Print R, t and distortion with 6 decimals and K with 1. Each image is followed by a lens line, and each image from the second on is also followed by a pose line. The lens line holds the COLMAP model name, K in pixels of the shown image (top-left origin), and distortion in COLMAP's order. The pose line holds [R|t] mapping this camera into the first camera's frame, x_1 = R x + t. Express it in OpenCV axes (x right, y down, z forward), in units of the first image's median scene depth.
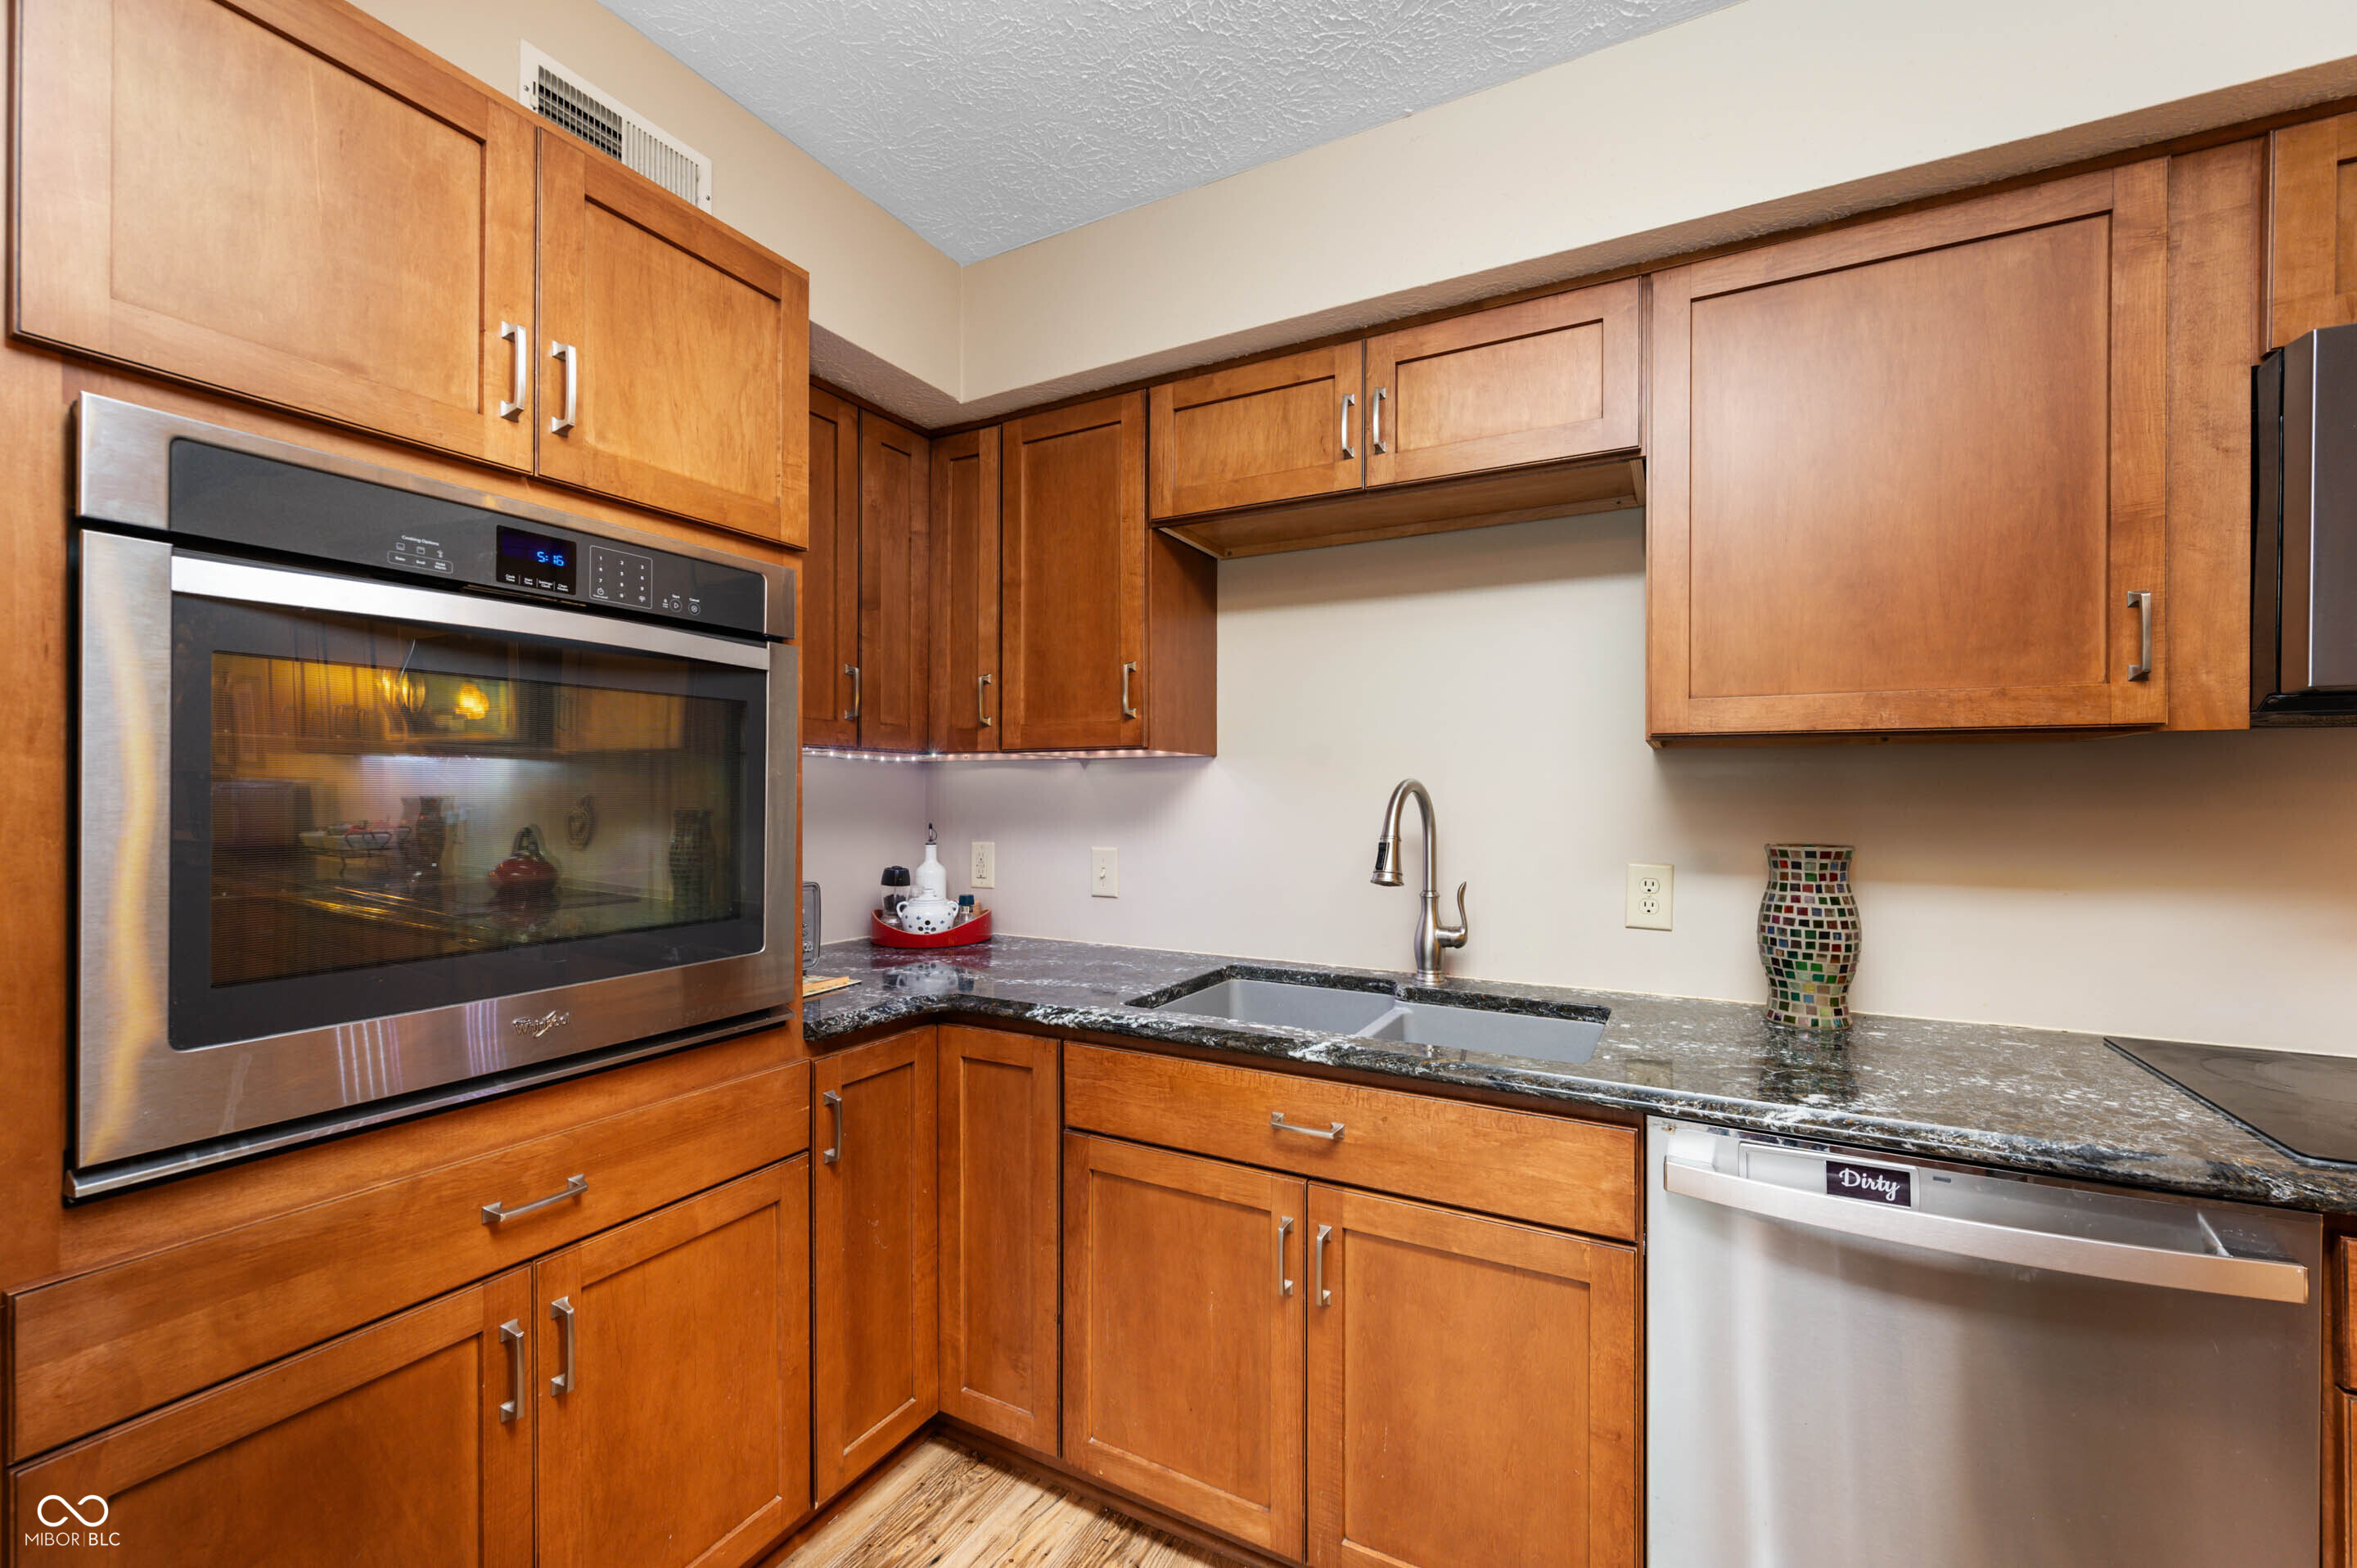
lens RADIAL K [[940.4, 0, 1184.7], [0, 940.4, 793.2], [0, 0, 1]] dist [-0.001301, -0.000331]
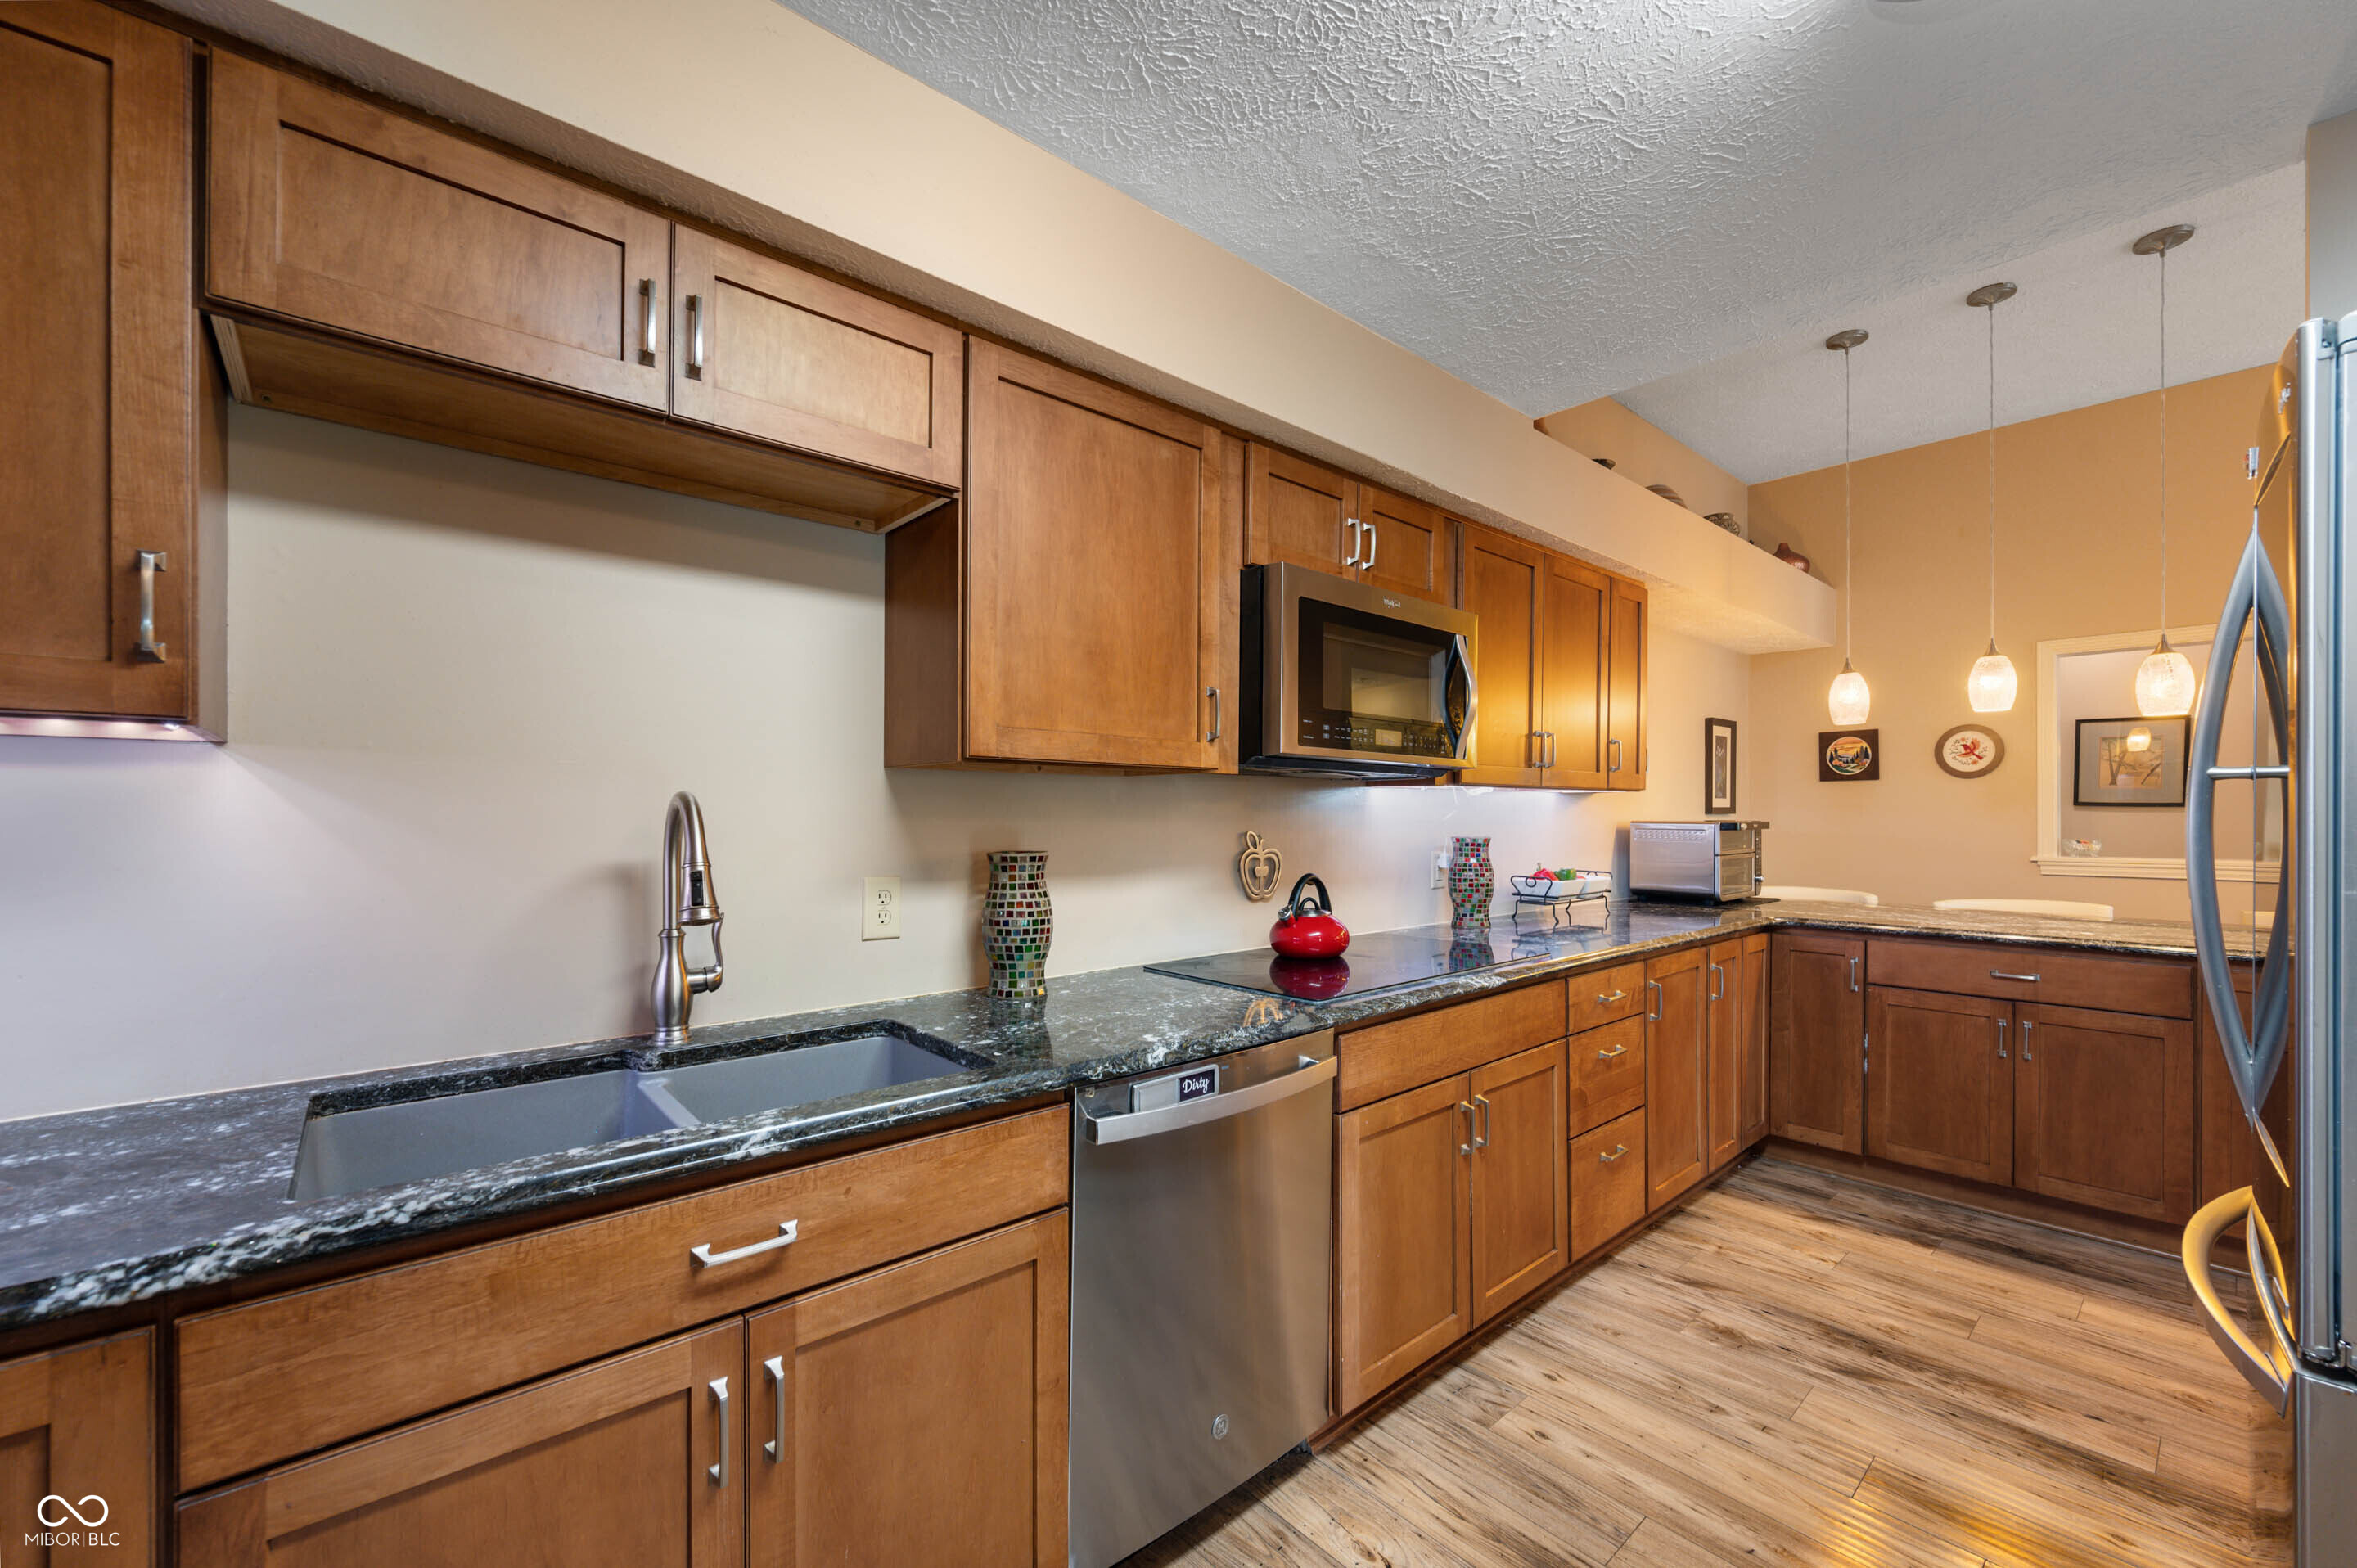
lens RADIAL K [[933.0, 0, 1187.2], [0, 933.0, 814.0], [0, 0, 1]] dist [-0.001142, -0.000209]
pose [[0.348139, -0.003087, 0.937438, -0.422170], [-0.002010, 0.999990, 0.004039, -0.000136], [-0.937441, -0.003290, 0.348129, 0.370477]]
